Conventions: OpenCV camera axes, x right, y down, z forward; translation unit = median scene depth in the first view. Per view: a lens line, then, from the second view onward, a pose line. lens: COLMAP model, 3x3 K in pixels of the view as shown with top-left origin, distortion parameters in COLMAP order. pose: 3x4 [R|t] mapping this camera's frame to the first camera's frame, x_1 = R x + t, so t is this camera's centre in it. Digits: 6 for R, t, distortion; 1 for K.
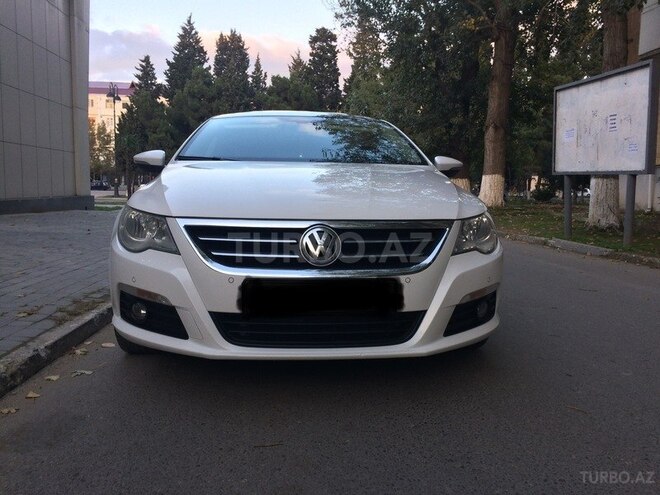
lens RADIAL K [[558.7, 0, 327.5], [0, 558.7, 246.9], [0, 0, 1]] dist [0.067550, -0.052197]
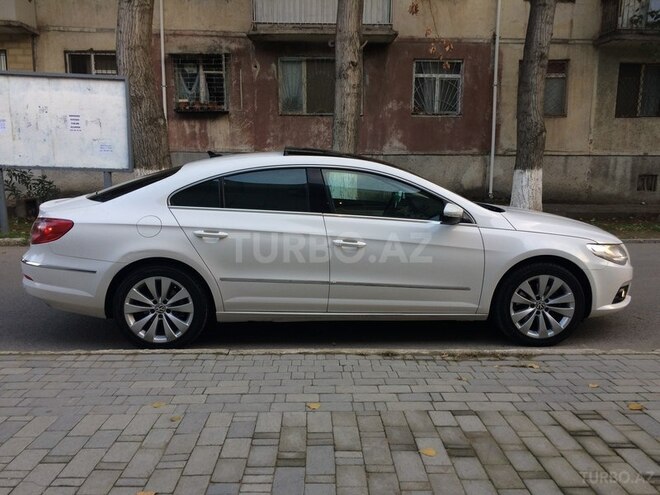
lens RADIAL K [[554.9, 0, 330.0], [0, 554.9, 247.5], [0, 0, 1]] dist [0.076496, -0.101541]
pose [[0.030282, -0.165124, 0.985808, -0.376375], [0.089928, 0.982710, 0.161843, -0.075145], [-0.995488, 0.083751, 0.044608, 0.319334]]
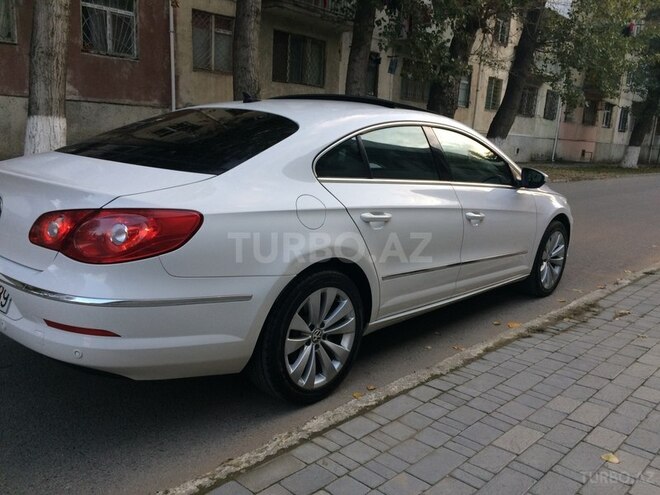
lens RADIAL K [[554.9, 0, 330.0], [0, 554.9, 247.5], [0, 0, 1]] dist [0.076496, -0.101541]
pose [[-0.673286, -0.202413, 0.711136, -0.228176], [0.005227, 0.960471, 0.278331, -0.086943], [-0.739364, 0.191113, -0.645614, 0.539602]]
